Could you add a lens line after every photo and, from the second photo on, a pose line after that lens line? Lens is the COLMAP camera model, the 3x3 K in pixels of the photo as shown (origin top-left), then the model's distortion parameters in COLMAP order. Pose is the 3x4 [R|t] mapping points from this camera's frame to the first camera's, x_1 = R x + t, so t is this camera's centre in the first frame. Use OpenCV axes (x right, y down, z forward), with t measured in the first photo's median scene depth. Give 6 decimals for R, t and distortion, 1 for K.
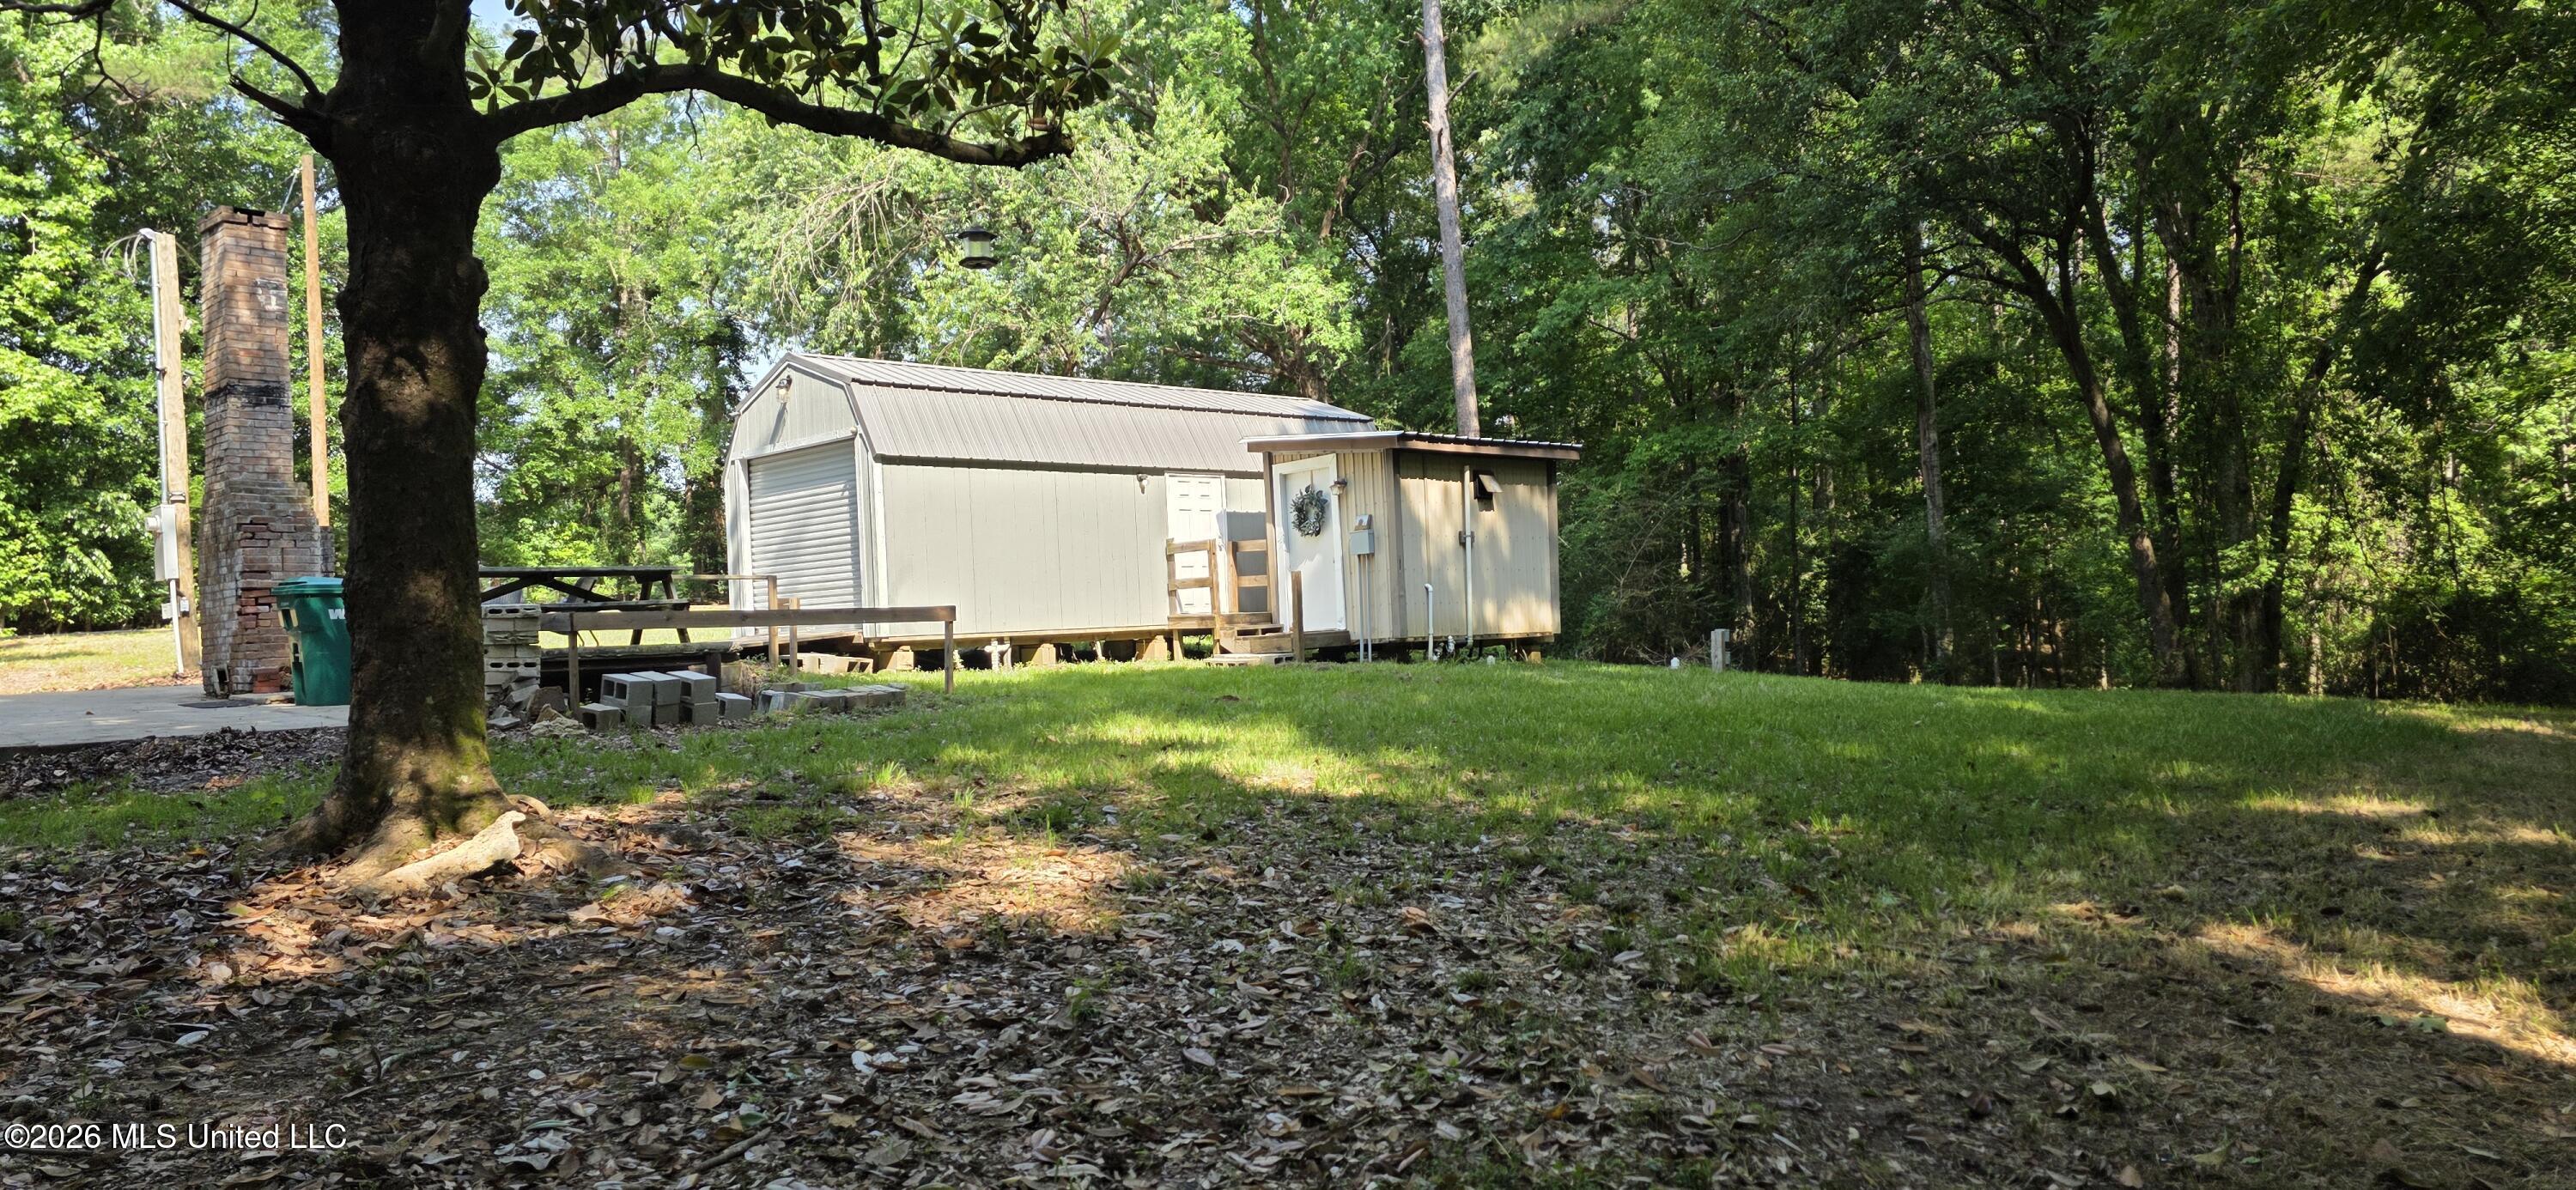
lens RADIAL K [[1713.0, 0, 1271.4], [0, 1713.0, 640.5], [0, 0, 1]] dist [0.092956, -0.092851]
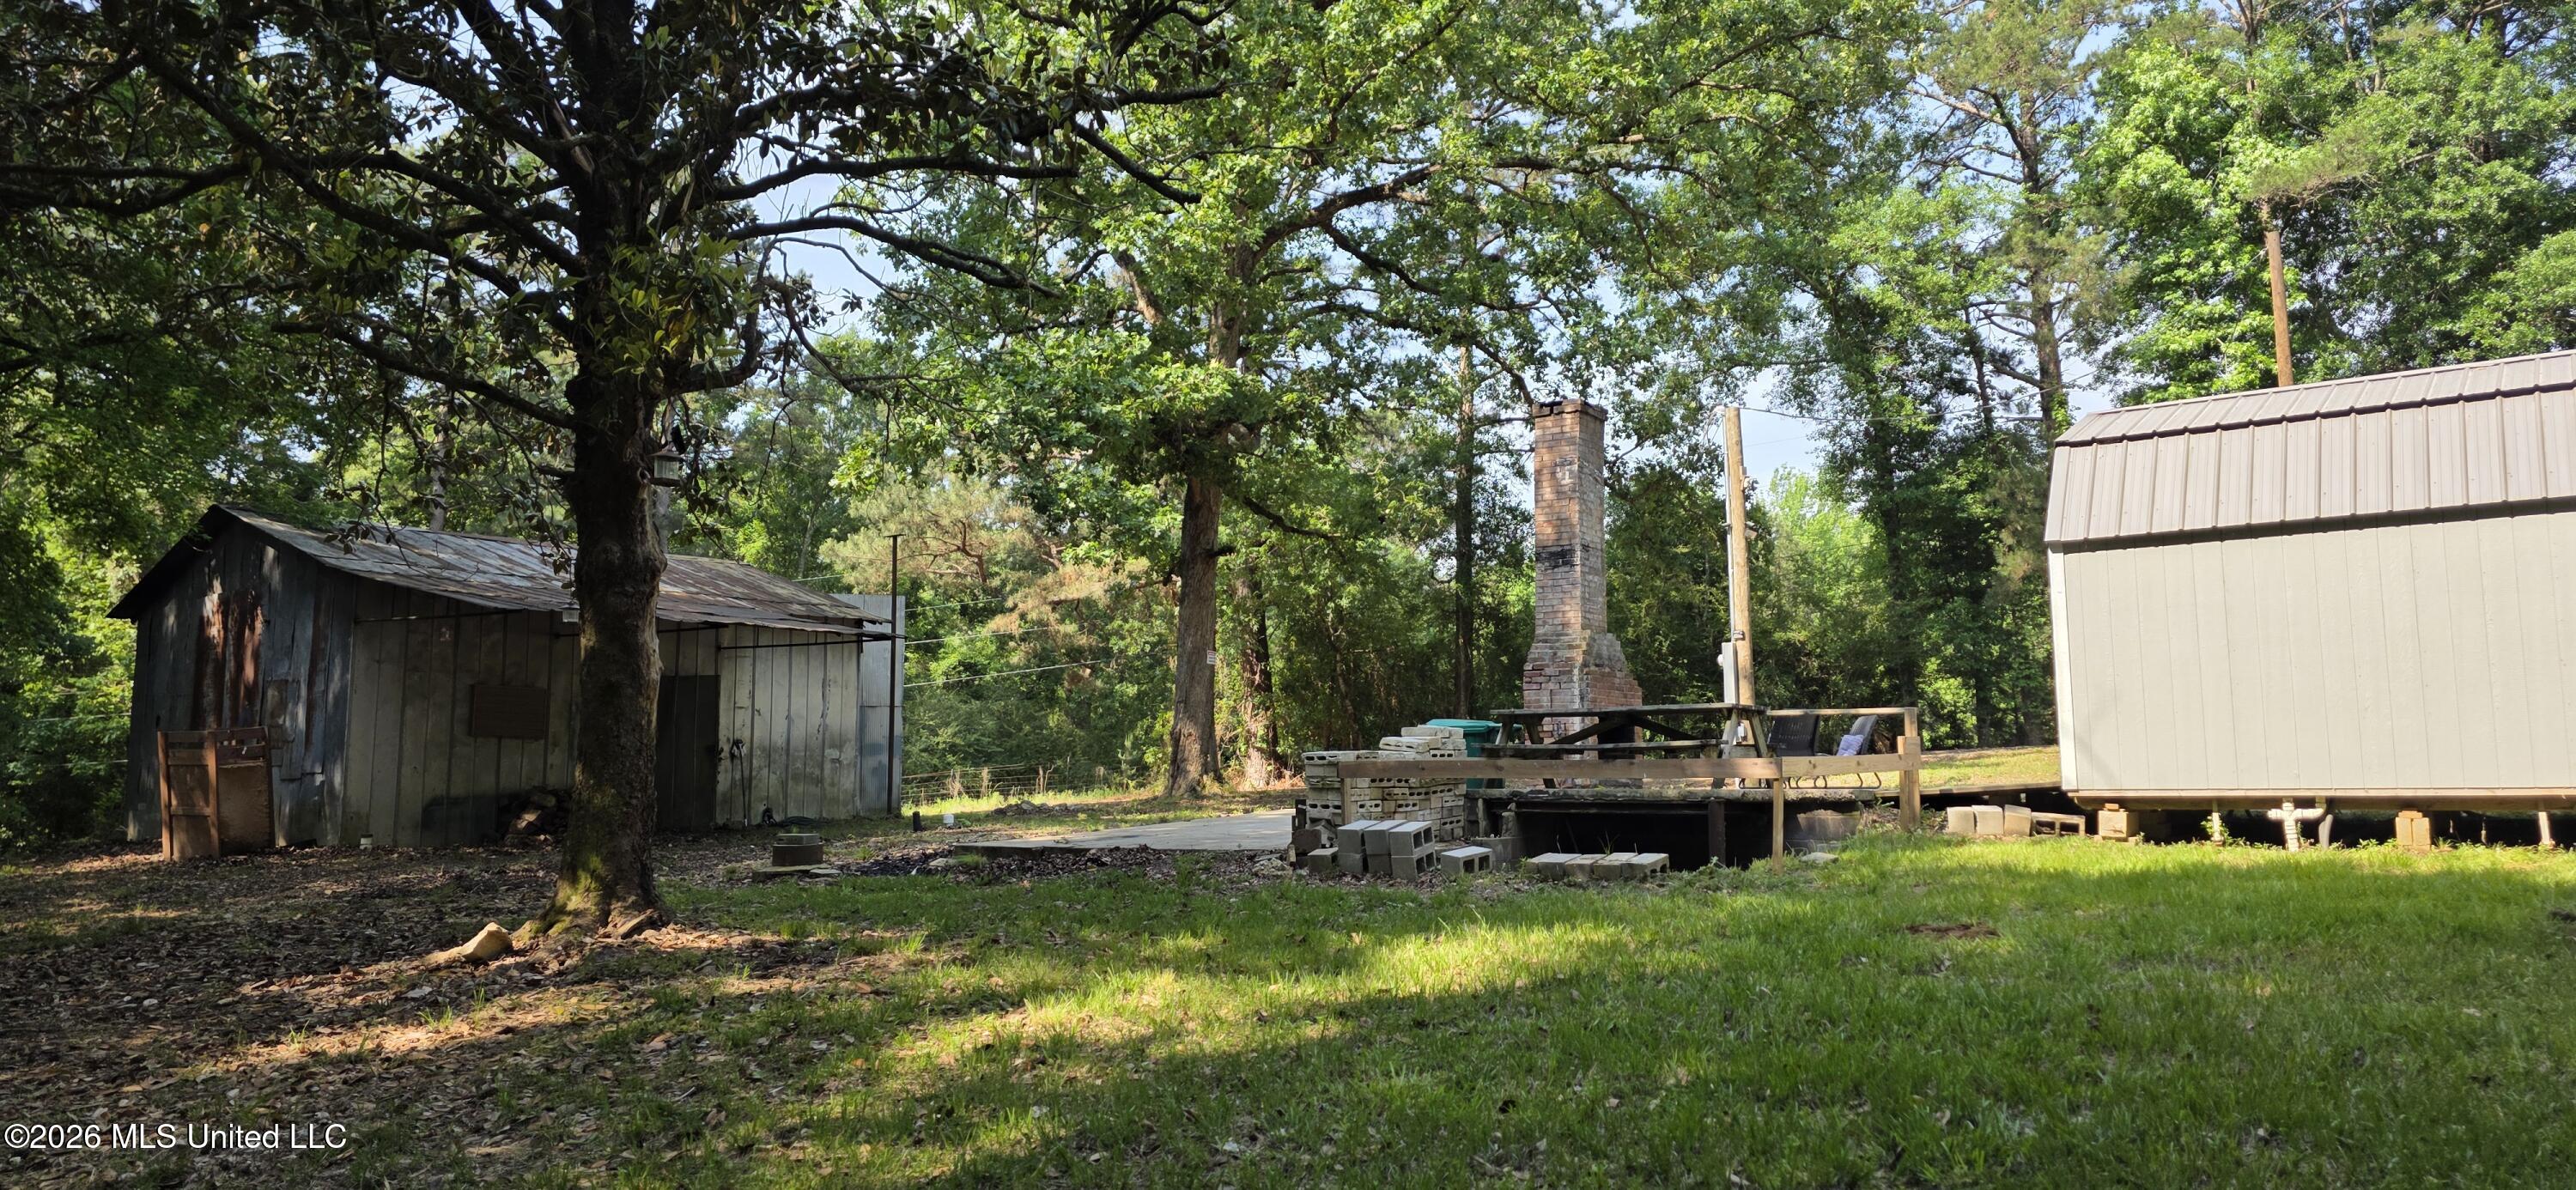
lens RADIAL K [[1713.0, 0, 1285.3], [0, 1713.0, 612.7], [0, 0, 1]] dist [0.092956, -0.092851]
pose [[0.151012, -0.054296, -0.987040, 0.396077], [-0.005473, 0.998429, -0.055760, -0.029597], [0.988517, 0.013822, 0.150478, 0.490508]]
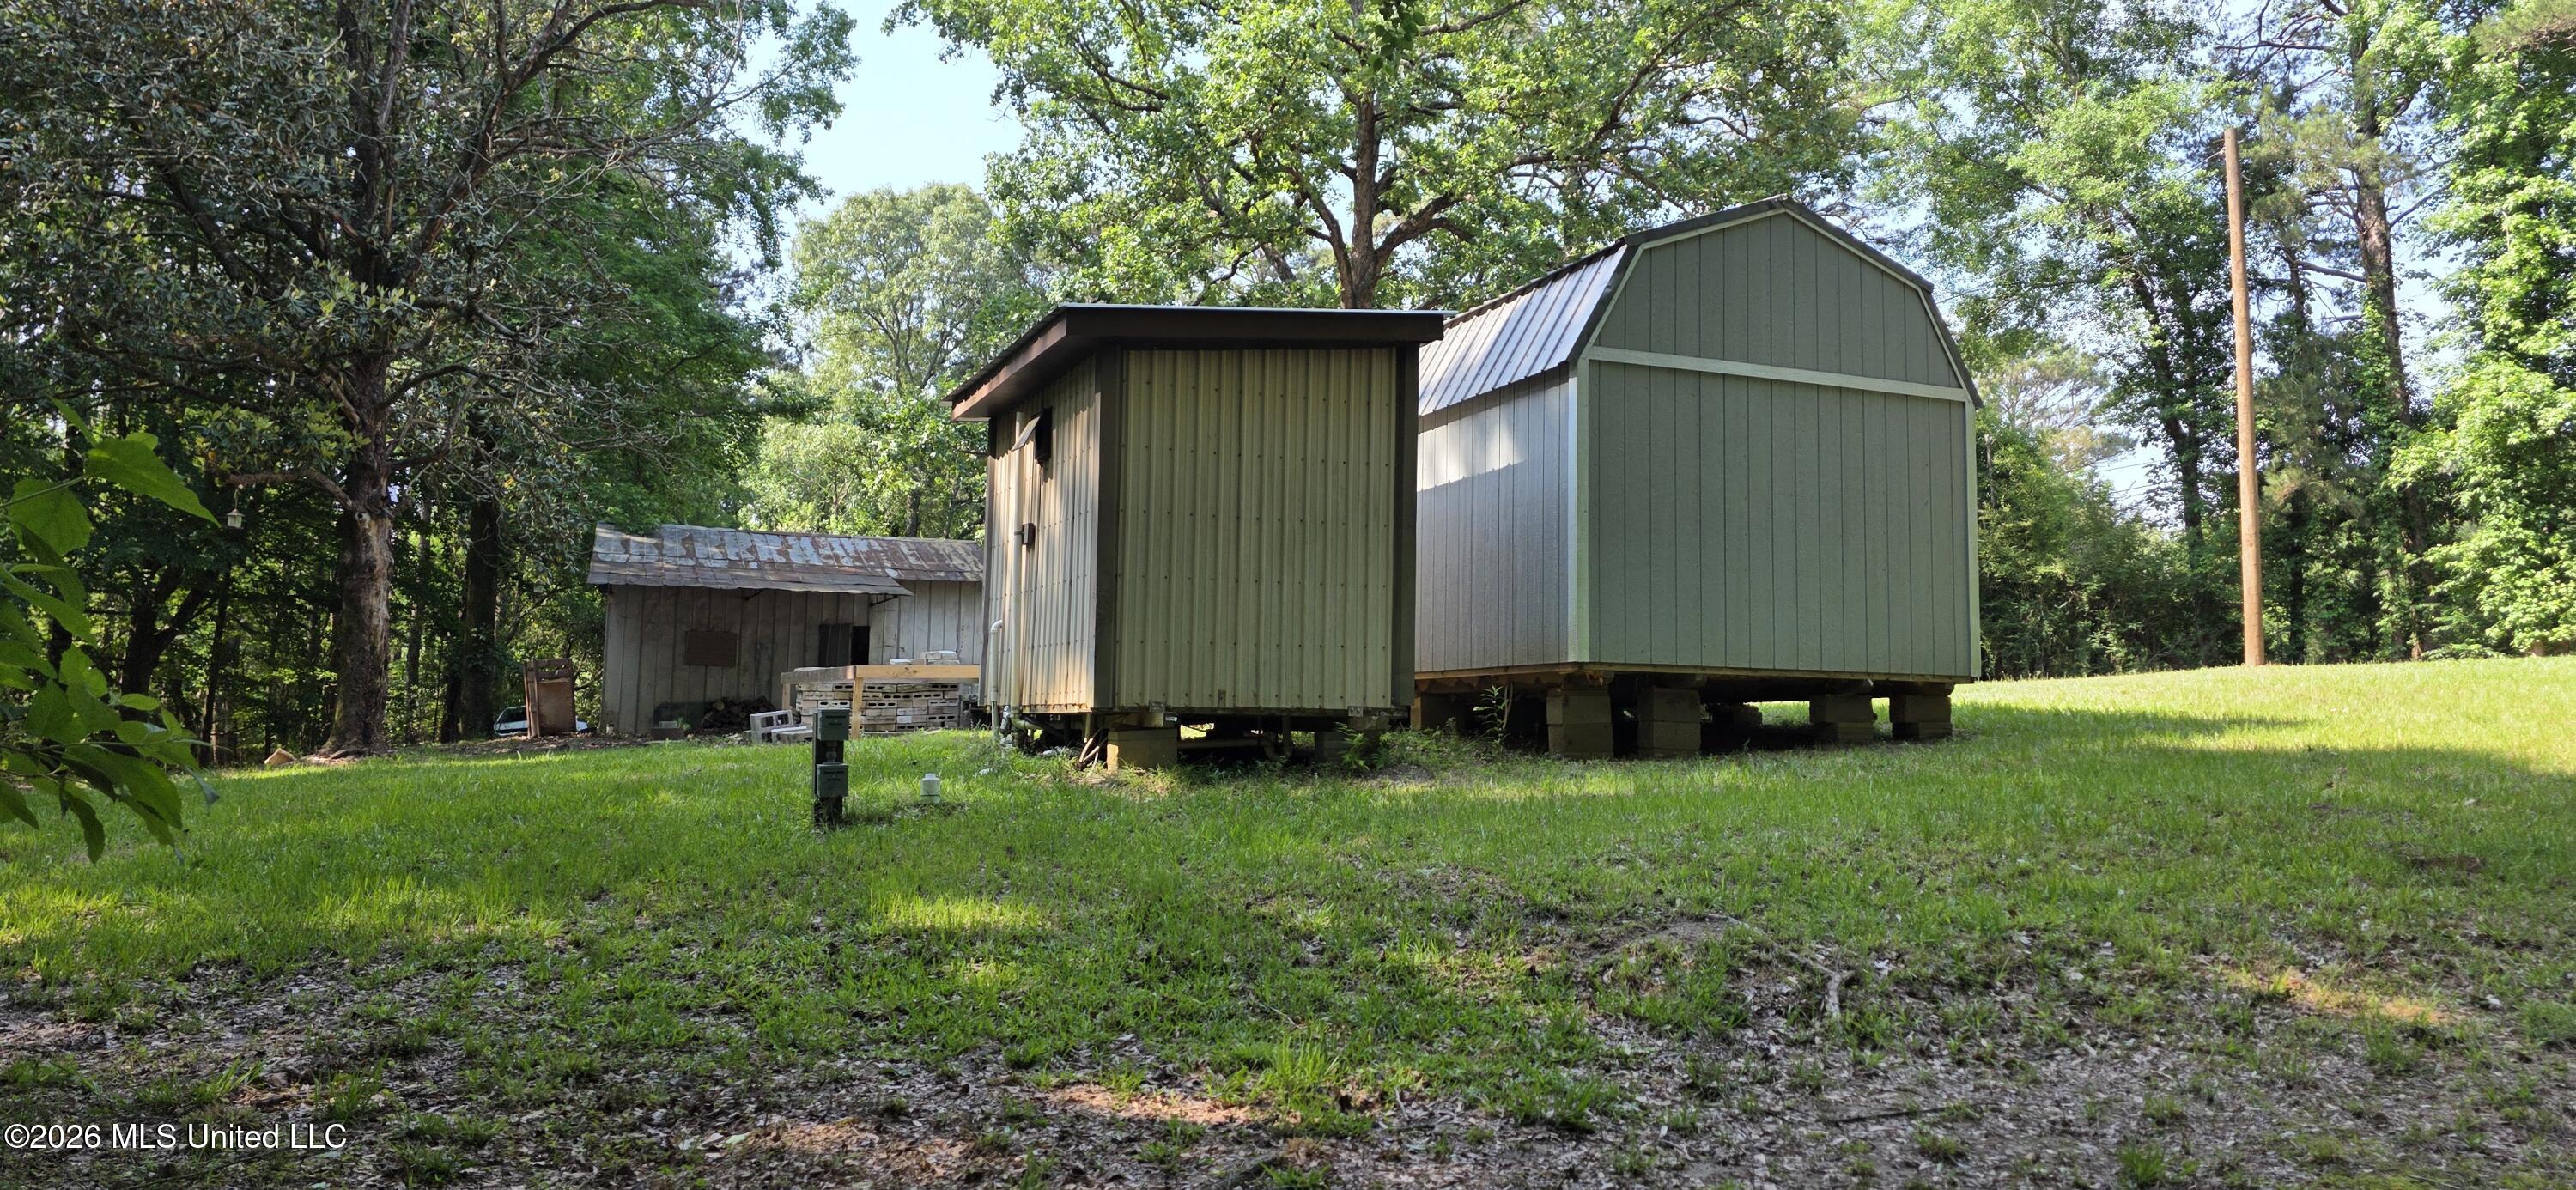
lens RADIAL K [[1713.0, 0, 1293.0], [0, 1713.0, 581.2], [0, 0, 1]] dist [0.092956, -0.092851]
pose [[-0.338714, -0.041419, -0.939977, 0.607910], [-0.001323, 0.999051, -0.043545, -0.019269], [0.940889, -0.013506, -0.338447, 1.233108]]
